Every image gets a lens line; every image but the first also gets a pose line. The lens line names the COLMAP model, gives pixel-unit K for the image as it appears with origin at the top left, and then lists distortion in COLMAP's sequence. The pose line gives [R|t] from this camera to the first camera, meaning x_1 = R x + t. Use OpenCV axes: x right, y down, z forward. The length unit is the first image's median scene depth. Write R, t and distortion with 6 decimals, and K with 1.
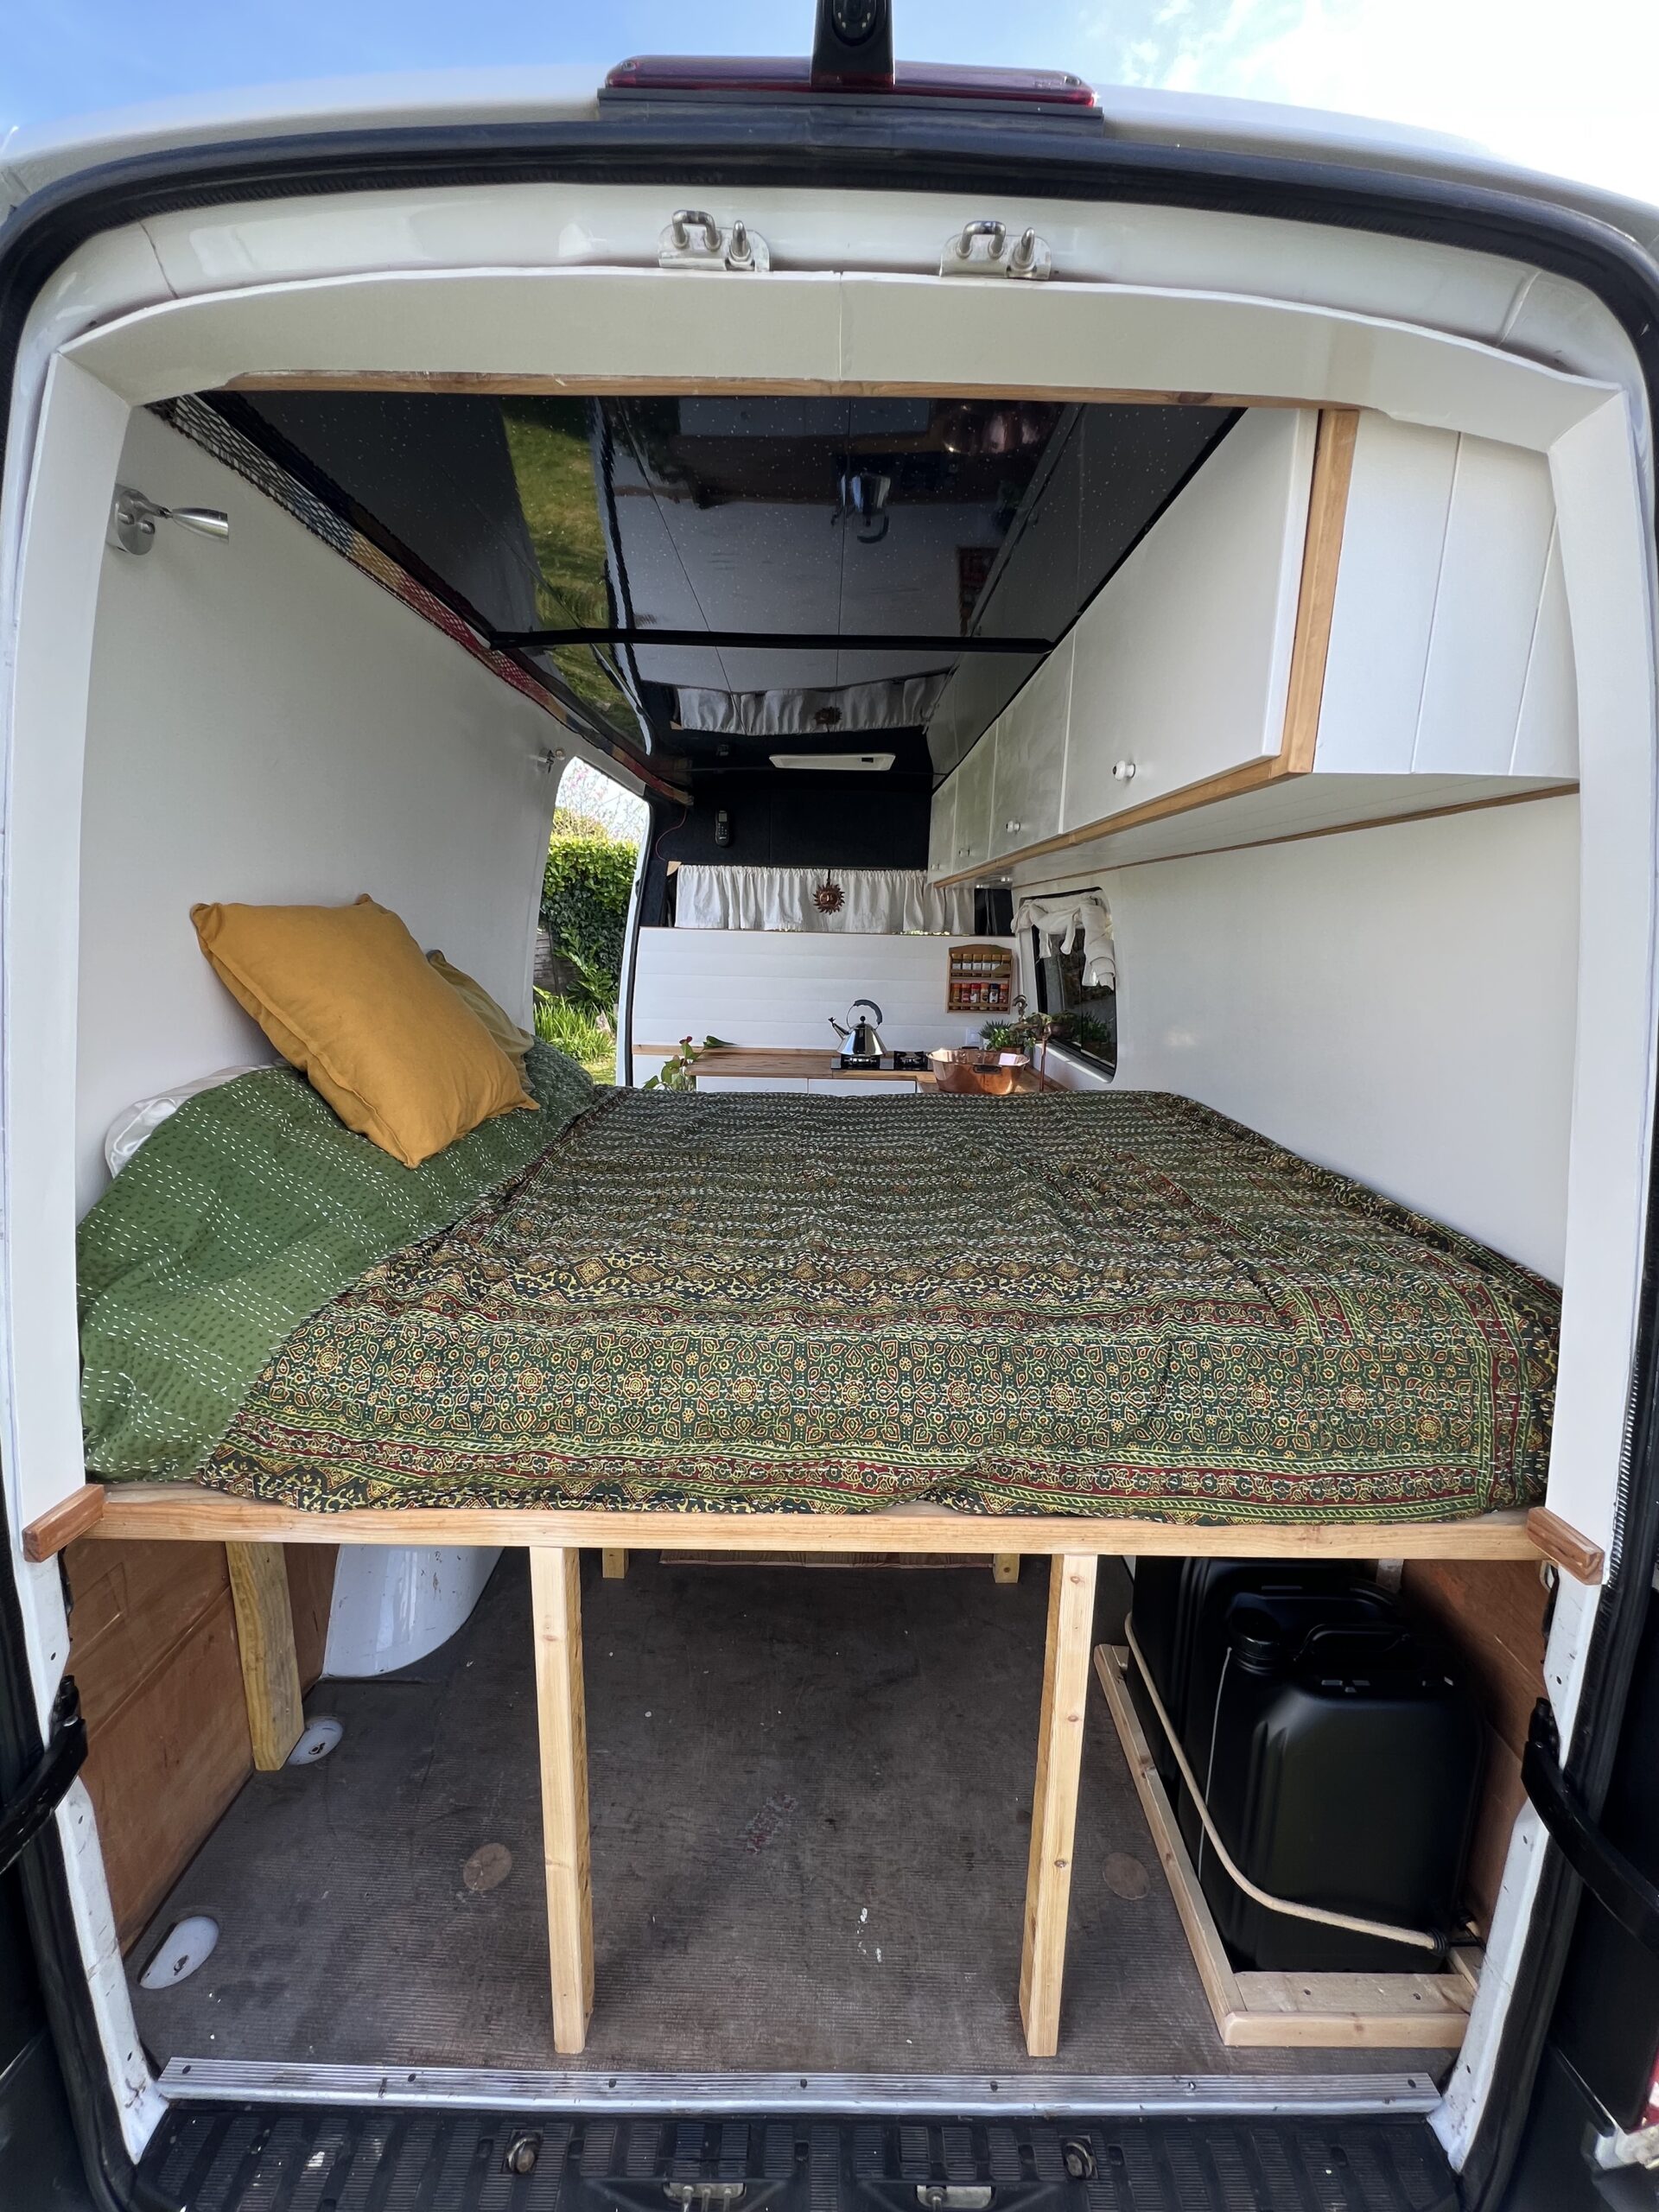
lens RADIAL K [[884.0, 0, 822.5], [0, 884.0, 1105.4], [0, 0, 1]] dist [0.000564, -0.000941]
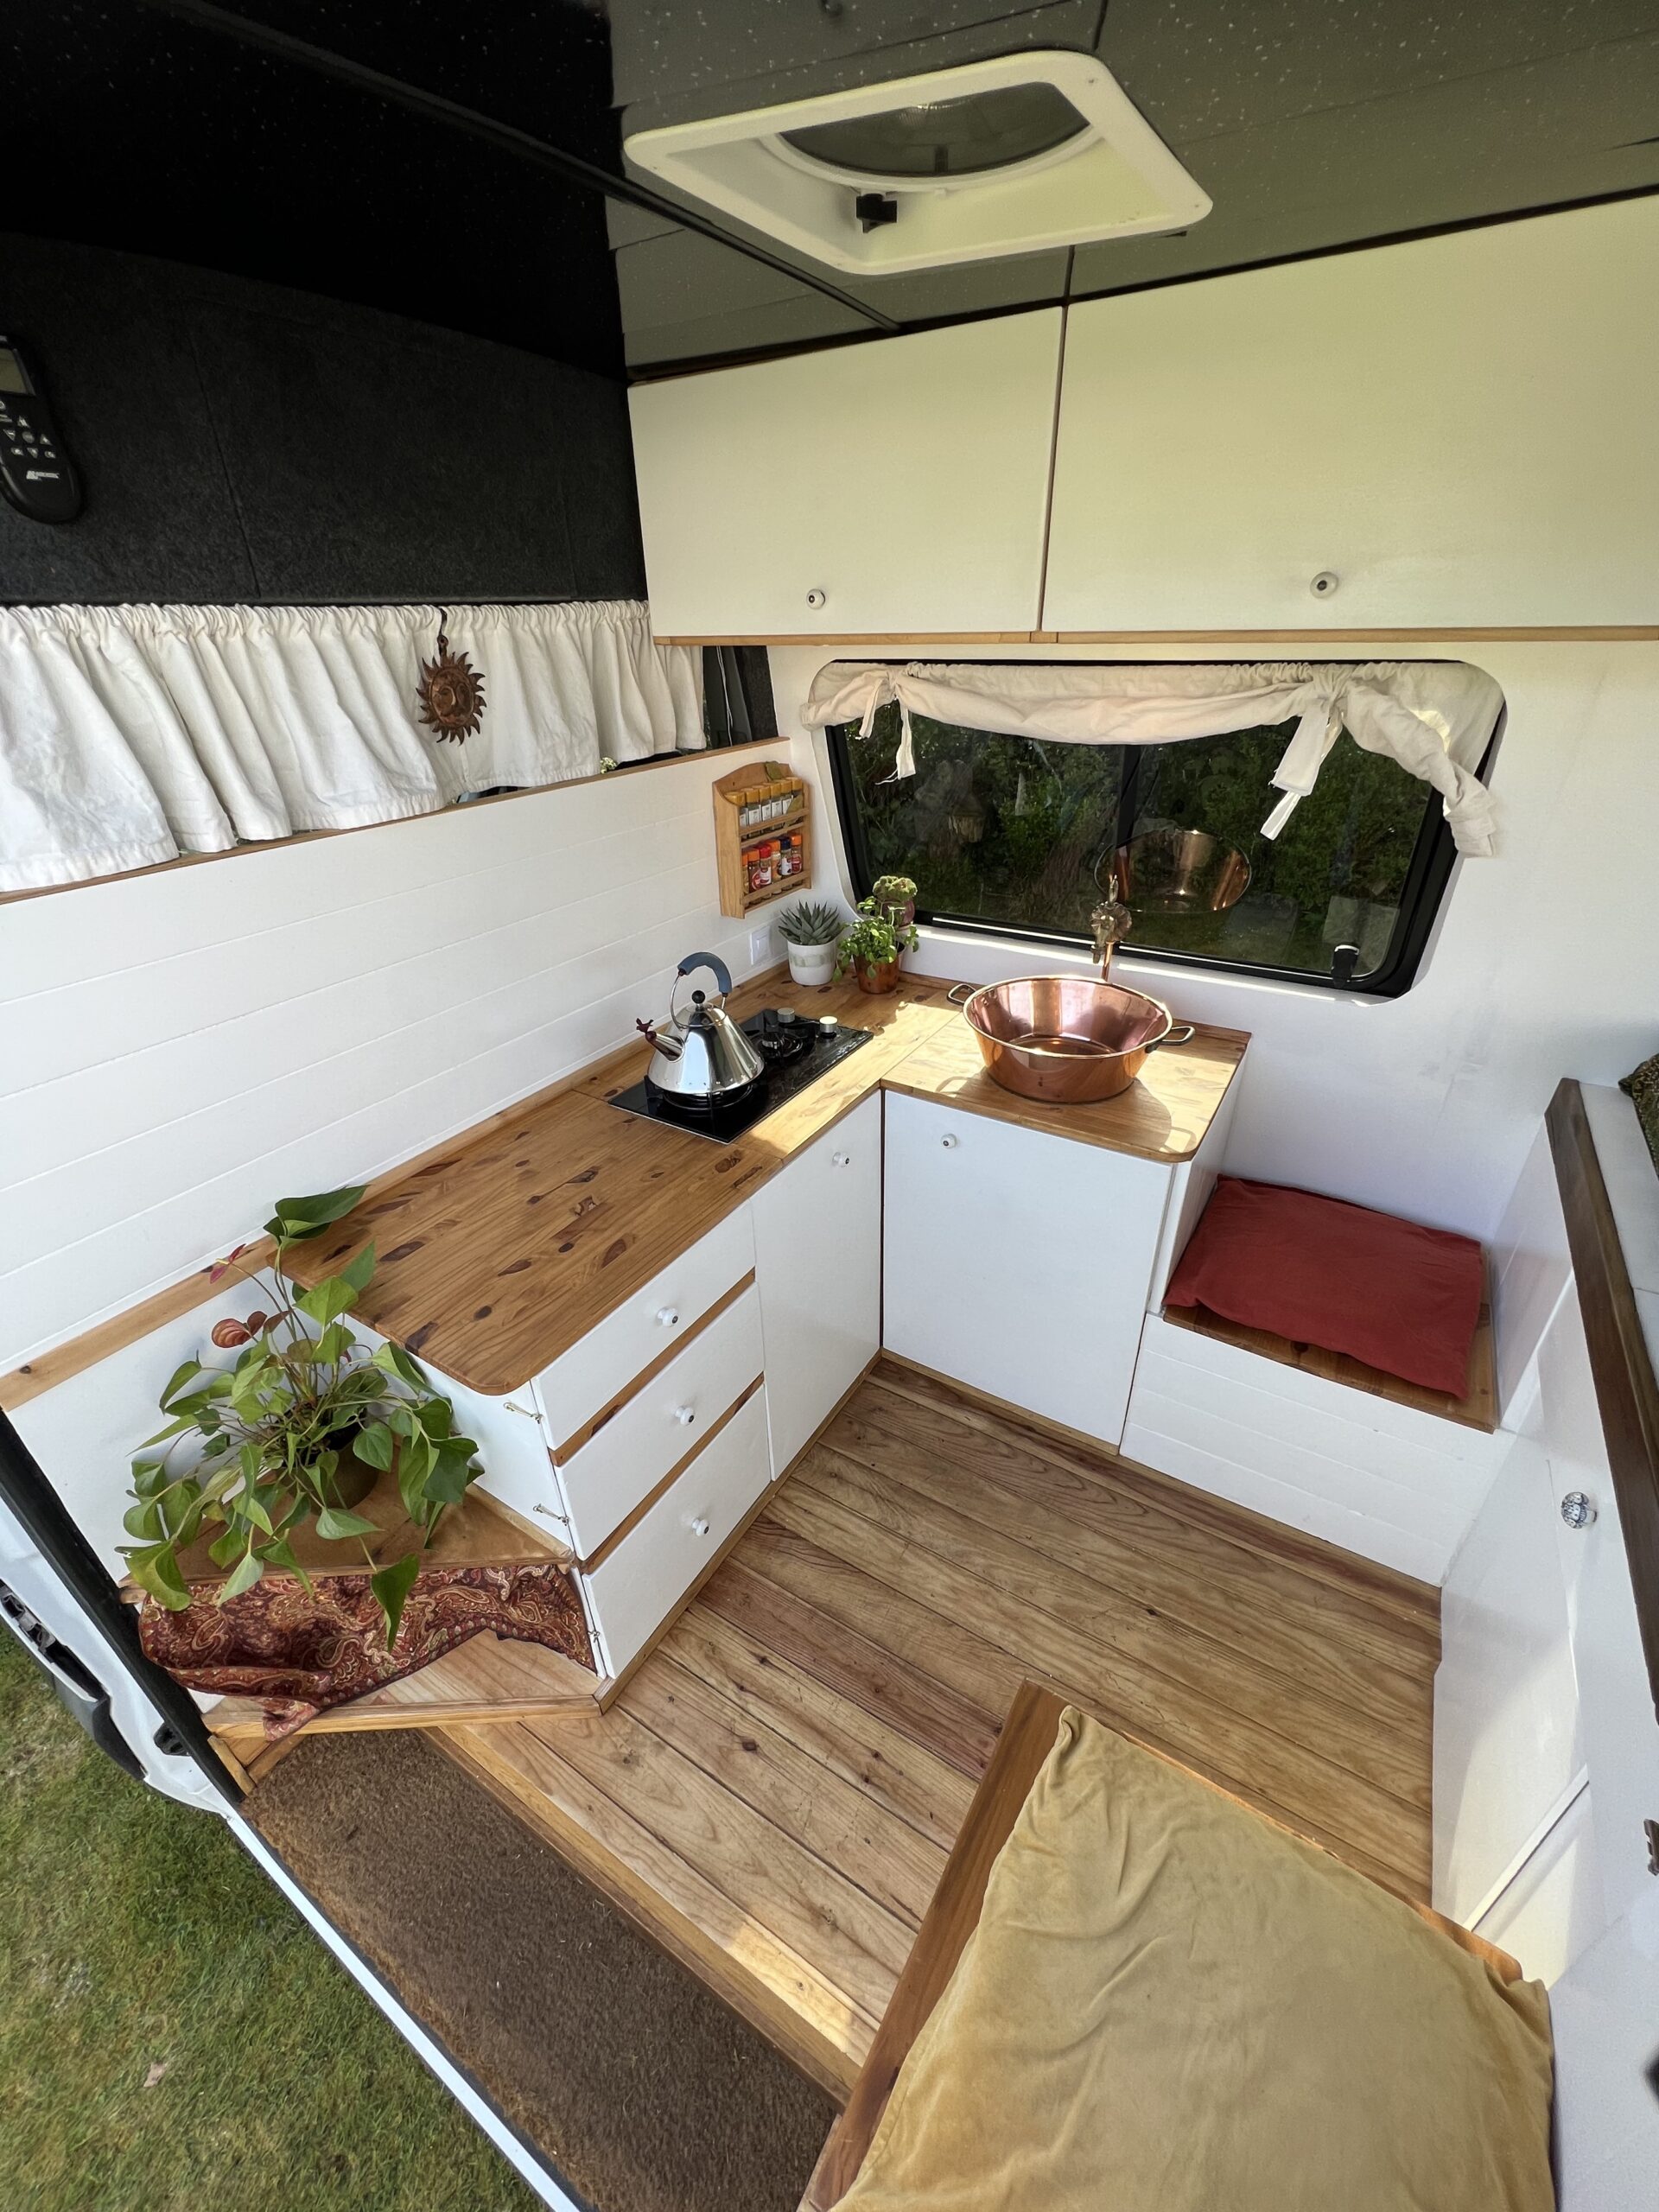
lens RADIAL K [[884.0, 0, 833.1], [0, 884.0, 1104.0], [0, 0, 1]] dist [0.000564, -0.000941]
pose [[0.518999, -0.443505, 0.730715, -0.246545], [0.206922, 0.894624, 0.396020, -0.199437], [-0.829351, -0.054333, 0.556079, 0.675687]]
